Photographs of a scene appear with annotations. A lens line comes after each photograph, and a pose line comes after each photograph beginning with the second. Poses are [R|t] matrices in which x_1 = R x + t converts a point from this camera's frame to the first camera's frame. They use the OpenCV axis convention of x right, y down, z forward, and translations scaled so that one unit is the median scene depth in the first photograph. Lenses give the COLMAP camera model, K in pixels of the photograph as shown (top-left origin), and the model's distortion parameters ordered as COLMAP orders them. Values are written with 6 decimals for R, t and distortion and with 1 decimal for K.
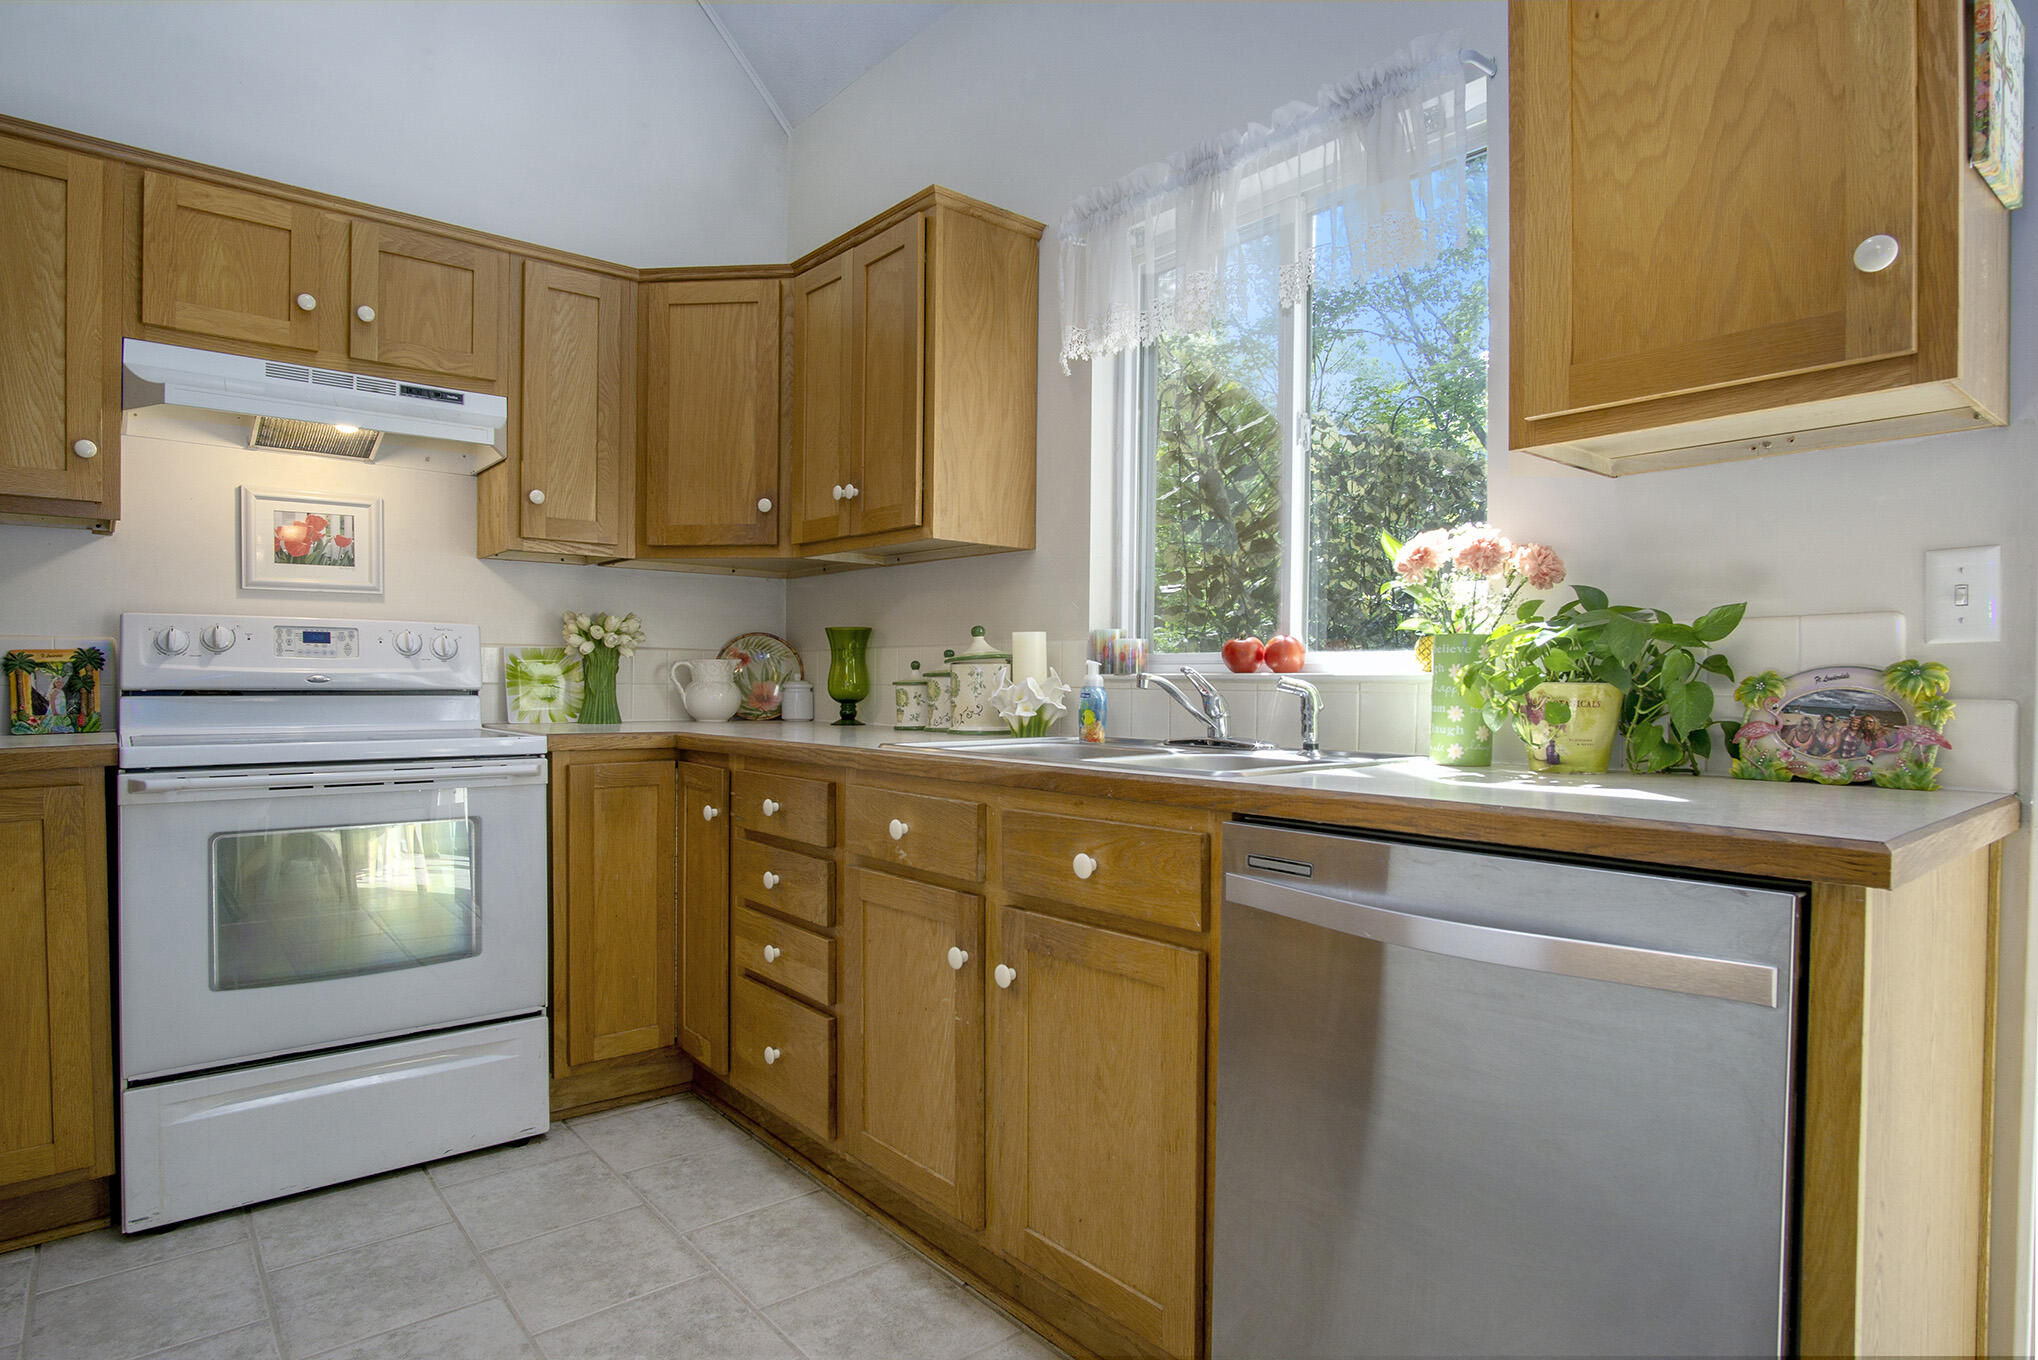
lens RADIAL K [[1094.5, 0, 1016.4], [0, 1094.5, 689.2], [0, 0, 1]] dist [-0.004383, -0.000206]
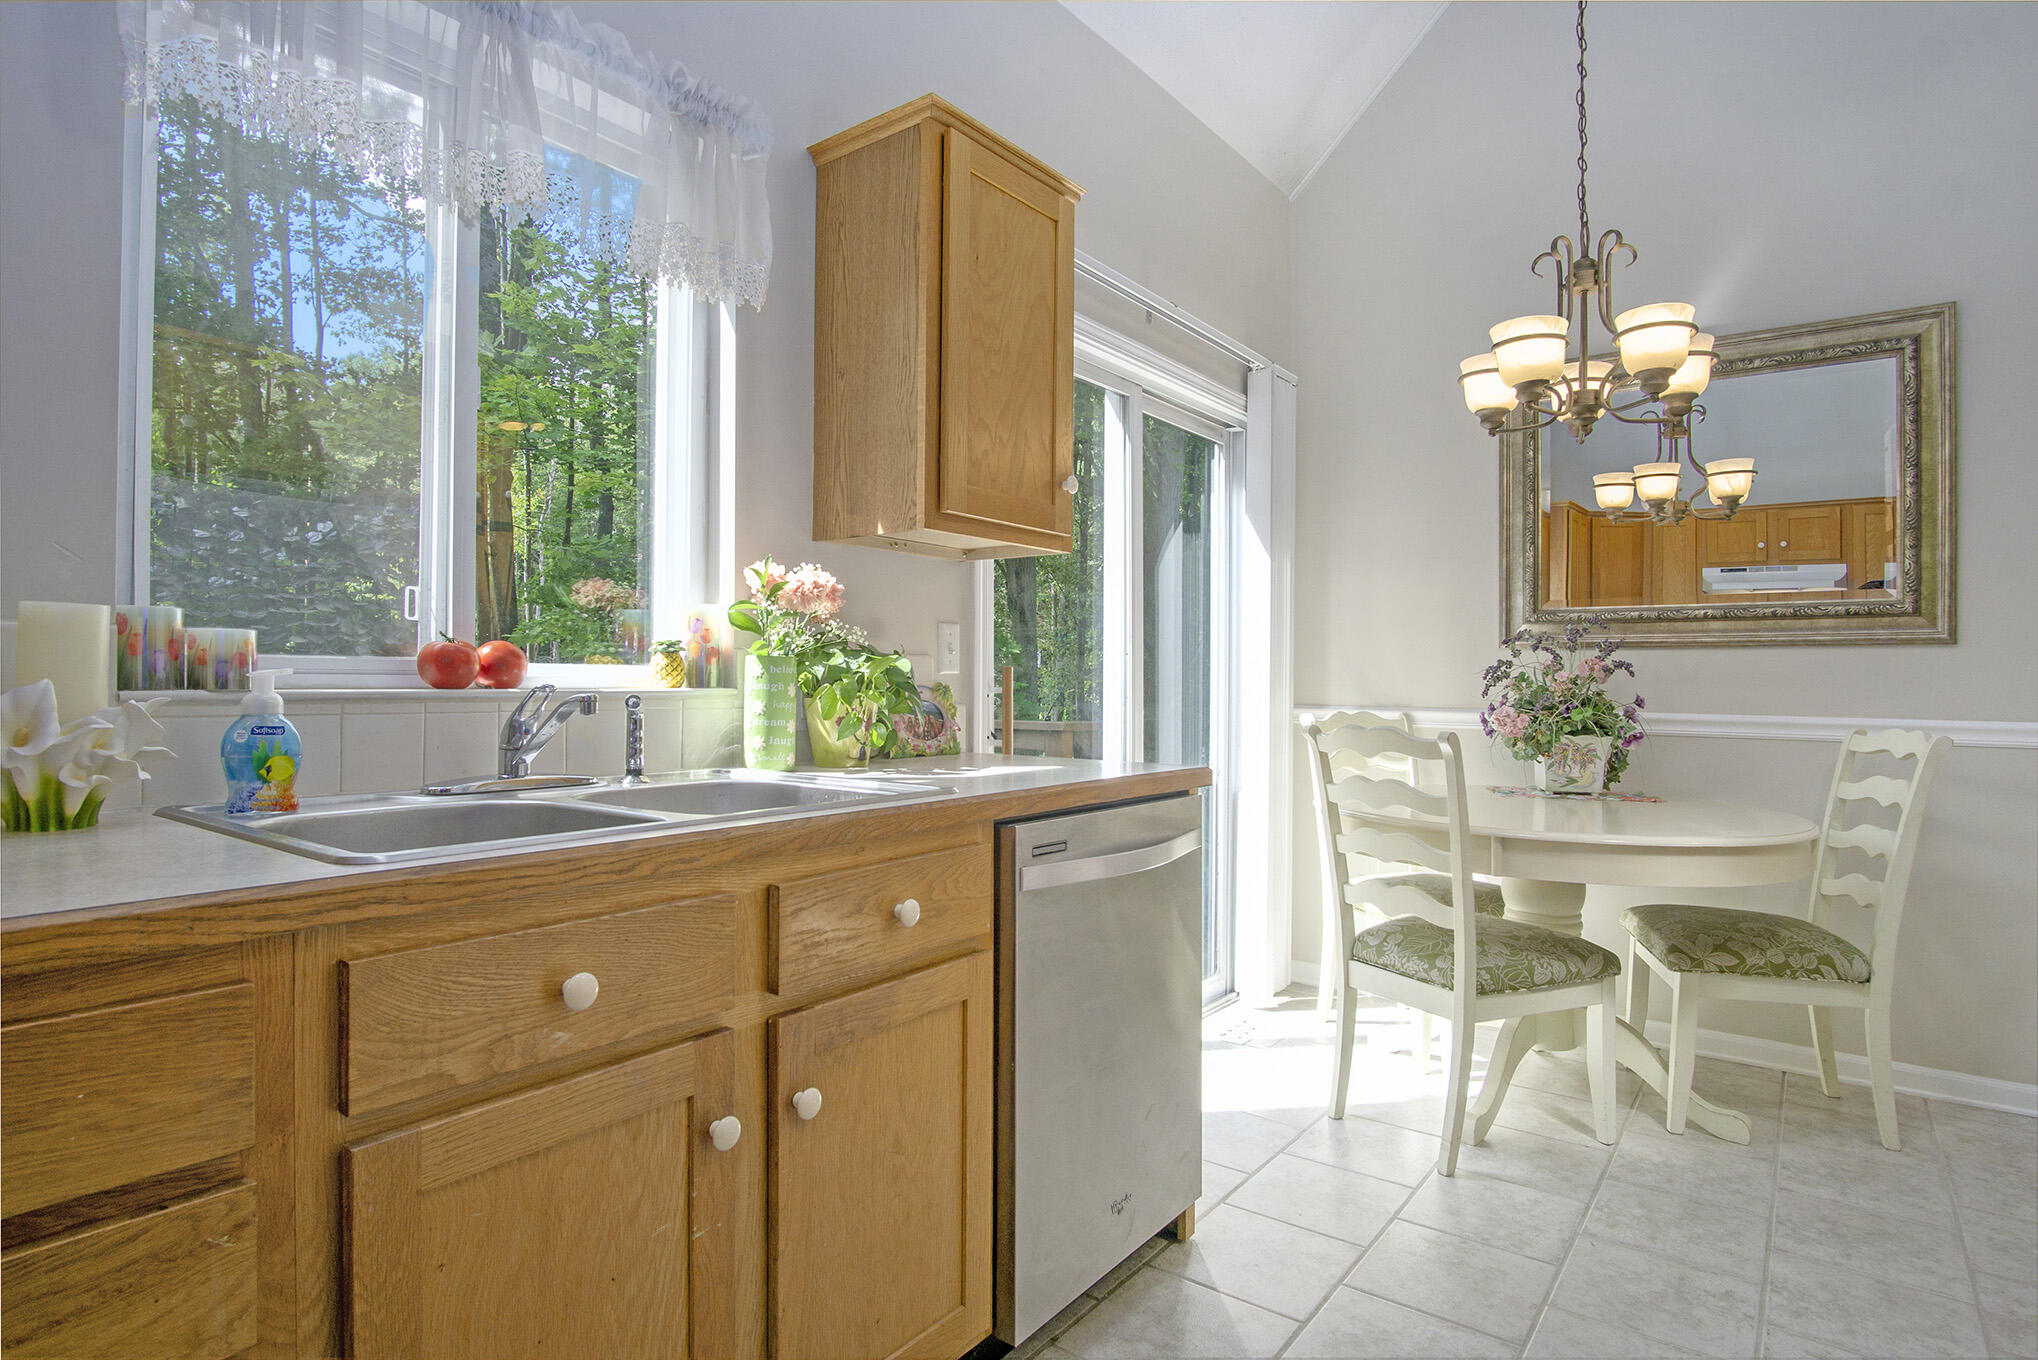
lens RADIAL K [[1094.5, 0, 1016.2], [0, 1094.5, 676.5], [0, 0, 1]] dist [-0.004383, -0.000206]
pose [[-0.216288, 0.002304, 0.976327, -0.719180], [0.001345, 0.999997, -0.002061, -0.025002], [-0.976329, 0.000868, -0.216291, 0.950595]]
